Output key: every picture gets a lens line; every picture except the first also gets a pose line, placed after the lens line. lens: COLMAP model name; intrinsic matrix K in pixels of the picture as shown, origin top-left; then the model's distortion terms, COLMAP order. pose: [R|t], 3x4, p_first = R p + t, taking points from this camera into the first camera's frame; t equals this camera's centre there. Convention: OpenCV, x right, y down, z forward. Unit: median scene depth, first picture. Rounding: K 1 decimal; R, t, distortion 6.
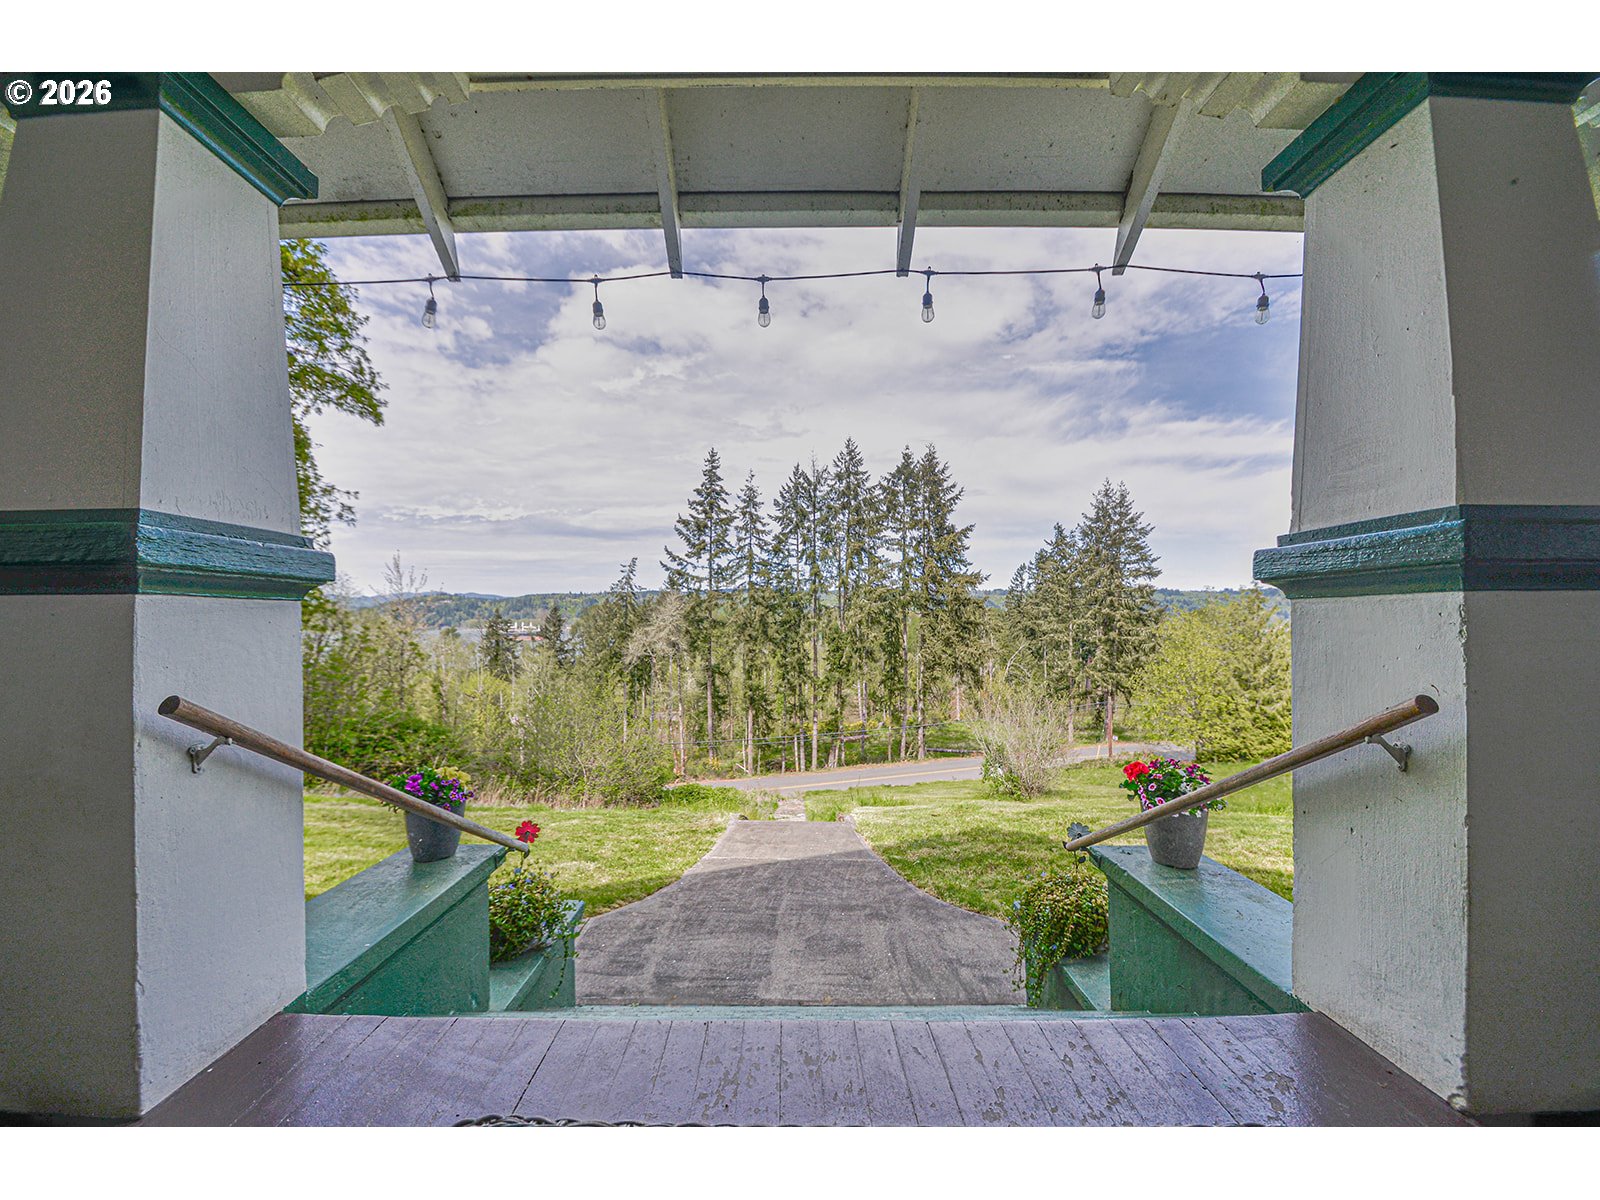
lens RADIAL K [[654.1, 0, 776.8], [0, 654.1, 602.7], [0, 0, 1]] dist [-0.013317, -0.000002]
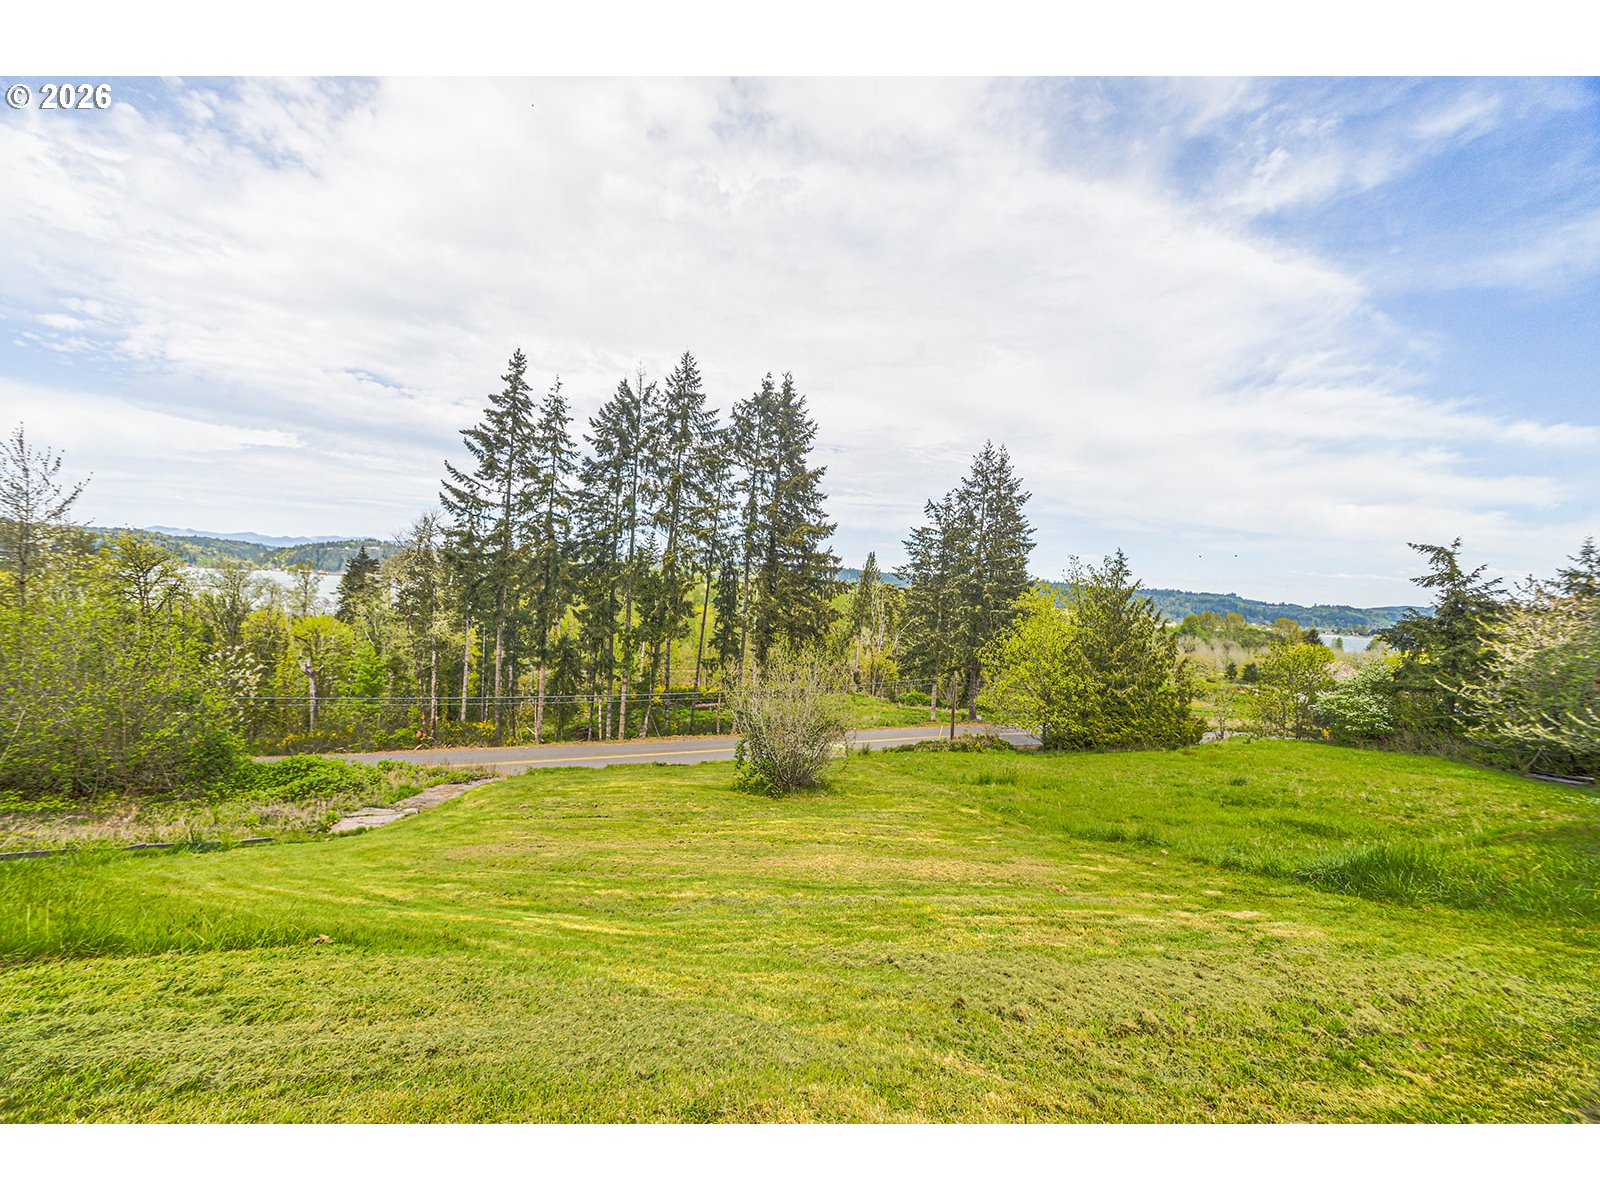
lens RADIAL K [[607.2, 0, 789.7], [0, 607.2, 605.1], [0, 0, 1]] dist [-0.033769, 0.000175]
pose [[0.993192, 0.061220, 0.099102, 0.188171], [-0.065284, 0.997131, 0.038302, 0.035999], [-0.096473, -0.044511, 0.994340, 0.198301]]
